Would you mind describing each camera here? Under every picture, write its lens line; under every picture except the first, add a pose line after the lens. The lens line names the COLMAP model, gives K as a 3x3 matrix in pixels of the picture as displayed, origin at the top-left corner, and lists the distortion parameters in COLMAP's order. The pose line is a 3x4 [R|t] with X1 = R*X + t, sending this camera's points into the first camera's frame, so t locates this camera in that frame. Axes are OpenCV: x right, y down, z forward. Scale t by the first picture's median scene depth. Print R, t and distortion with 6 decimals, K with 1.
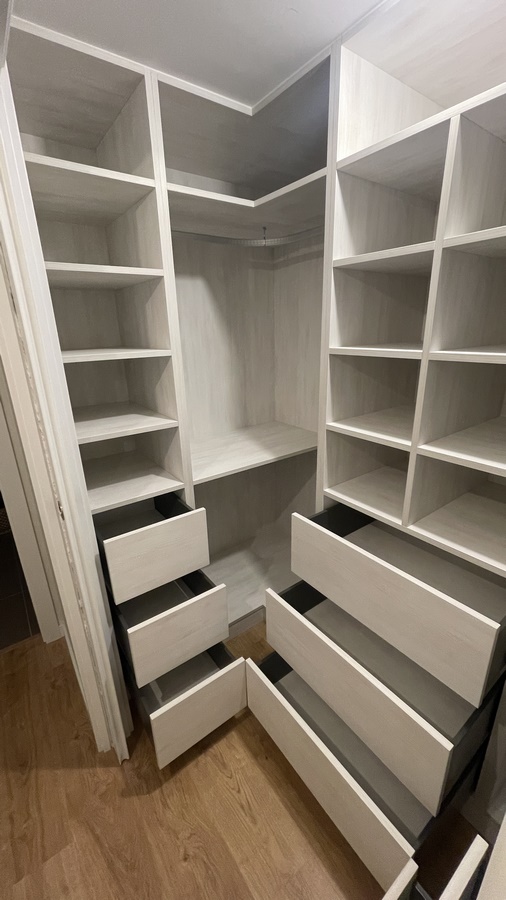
lens RADIAL K [[364.0, 0, 254.2], [0, 364.0, 453.8], [0, 0, 1]] dist [-0.002110, 0.000587]
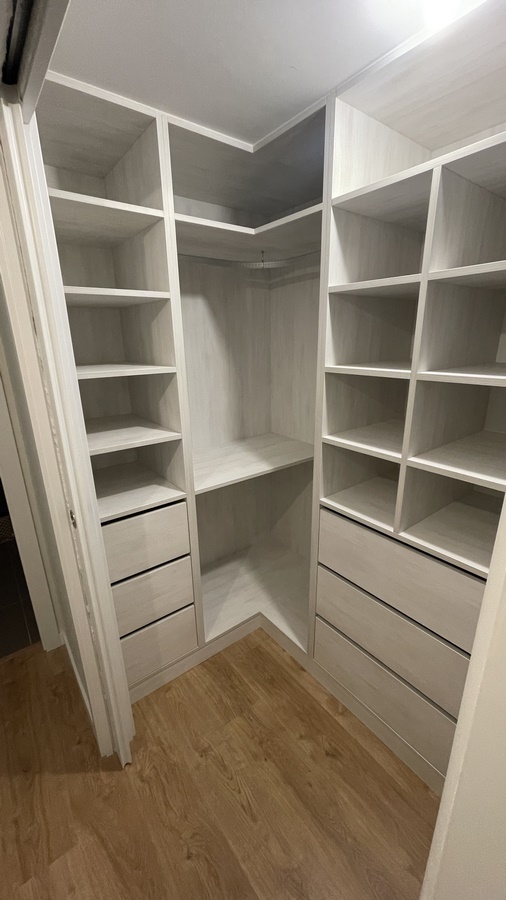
lens RADIAL K [[364.0, 0, 254.2], [0, 364.0, 453.8], [0, 0, 1]] dist [-0.002110, 0.000587]
pose [[0.999747, 0.002361, 0.022378, -0.026127], [-0.001744, 0.999620, -0.027513, -0.003405], [-0.022434, 0.027467, 0.999371, -0.061211]]
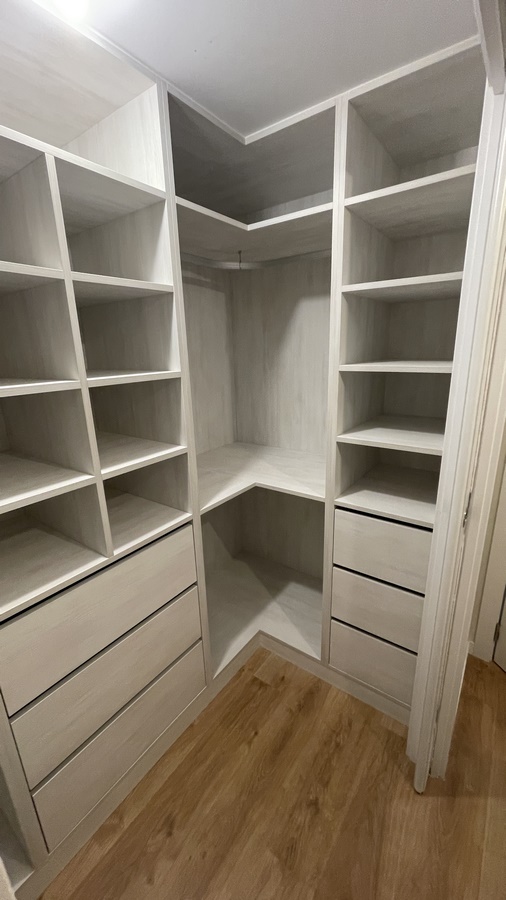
lens RADIAL K [[364.0, 0, 254.2], [0, 364.0, 453.8], [0, 0, 1]] dist [-0.002110, 0.000587]
pose [[-0.305394, -0.235614, 0.922616, -0.502397], [0.350070, 0.873273, 0.338889, -0.223129], [-0.885543, 0.426475, -0.184212, 0.681466]]
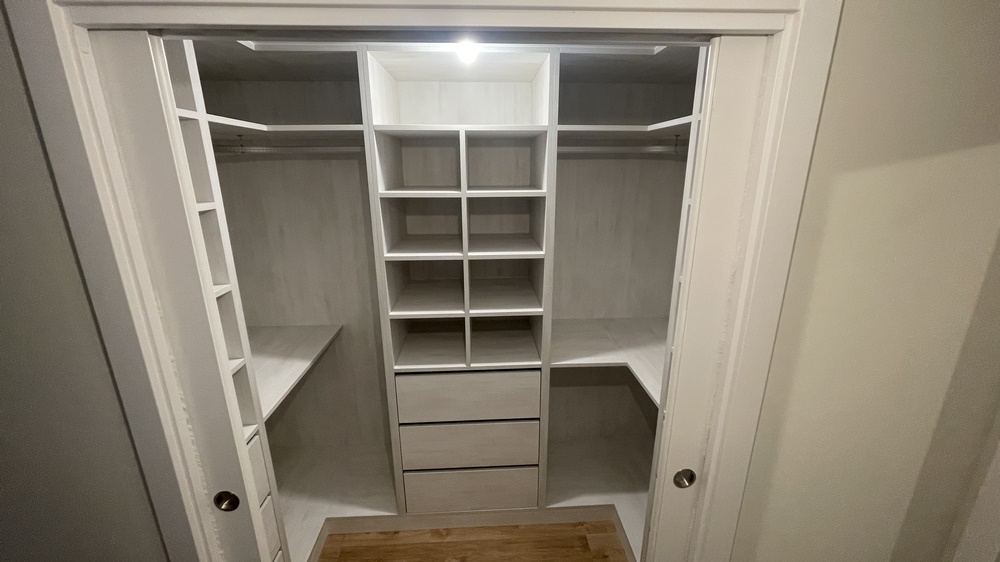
lens RADIAL K [[404.4, 0, 499.2], [0, 404.4, 279.2], [0, 0, 1]] dist [-0.002110, 0.000587]
pose [[0.550386, -0.204985, 0.809355, -0.729614], [0.267915, 0.961489, 0.061325, -0.196743], [-0.790757, 0.183086, 0.584109, -0.114338]]
